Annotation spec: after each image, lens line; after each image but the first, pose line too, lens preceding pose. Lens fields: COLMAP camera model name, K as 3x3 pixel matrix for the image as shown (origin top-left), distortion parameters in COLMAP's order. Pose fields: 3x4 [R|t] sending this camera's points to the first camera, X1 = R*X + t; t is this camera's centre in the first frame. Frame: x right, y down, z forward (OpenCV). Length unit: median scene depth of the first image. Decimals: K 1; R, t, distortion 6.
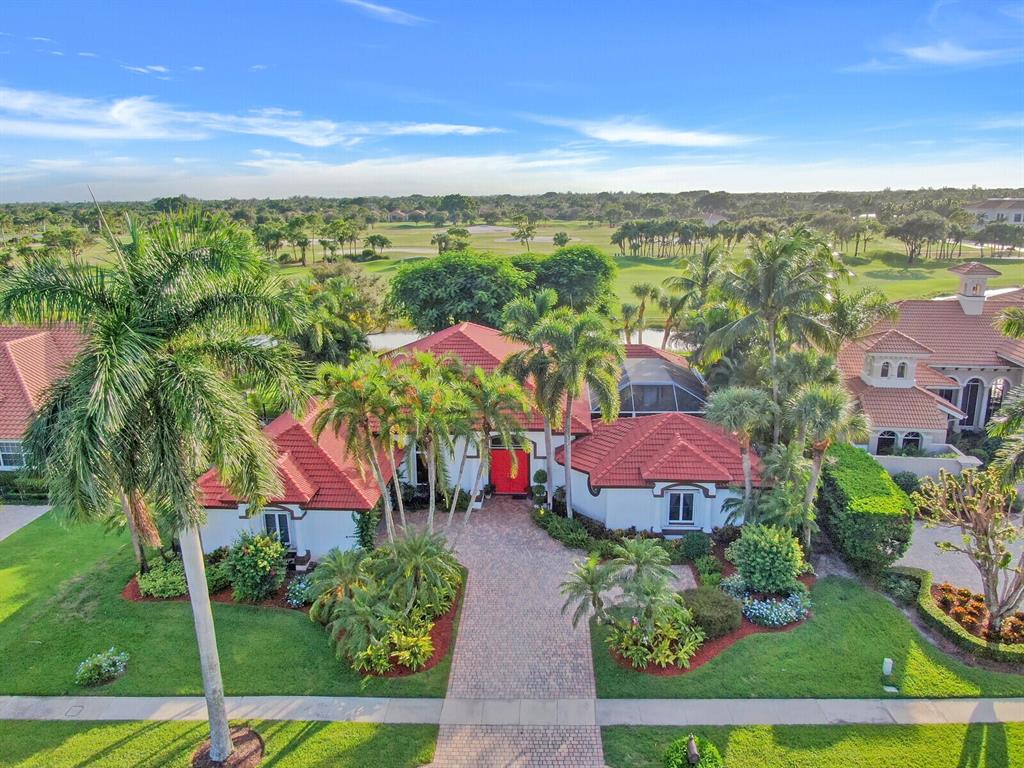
lens RADIAL K [[717.2, 0, 512.0], [0, 717.2, 384.0], [0, 0, 1]] dist [-0.005625, -0.004210]
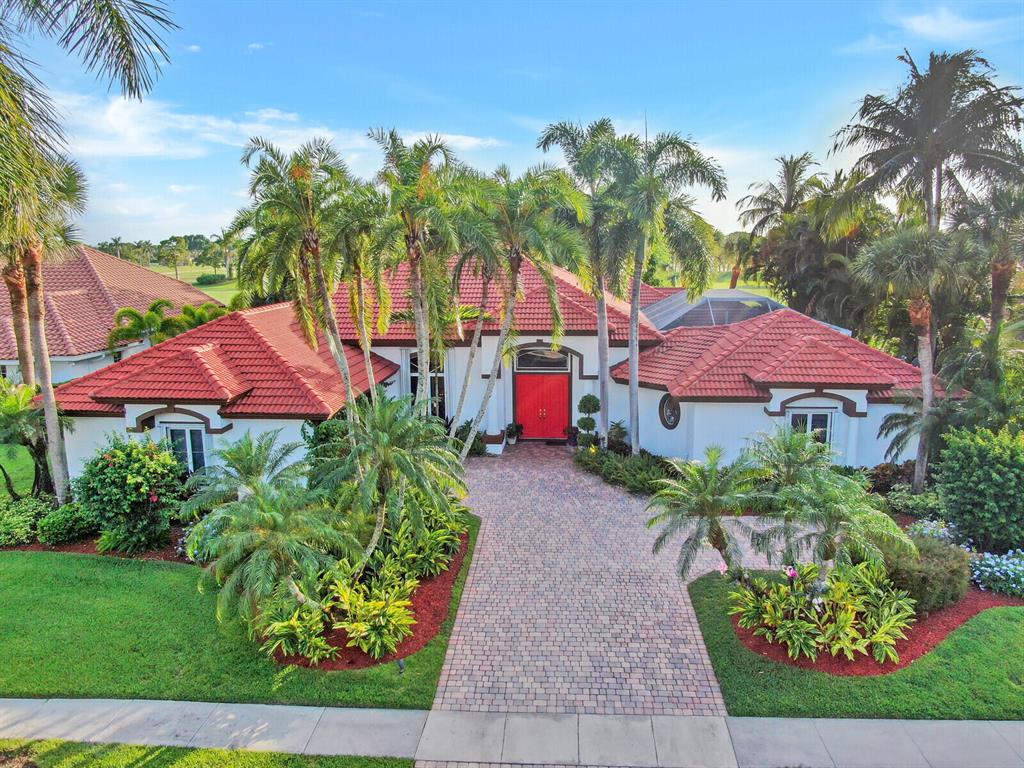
lens RADIAL K [[717.2, 0, 512.0], [0, 717.2, 384.0], [0, 0, 1]] dist [-0.005625, -0.004210]
pose [[0.999572, 0.007930, -0.028151, -0.020813], [-0.009798, 0.997714, -0.066869, 0.221843], [0.027556, 0.067116, 0.997365, 0.439022]]
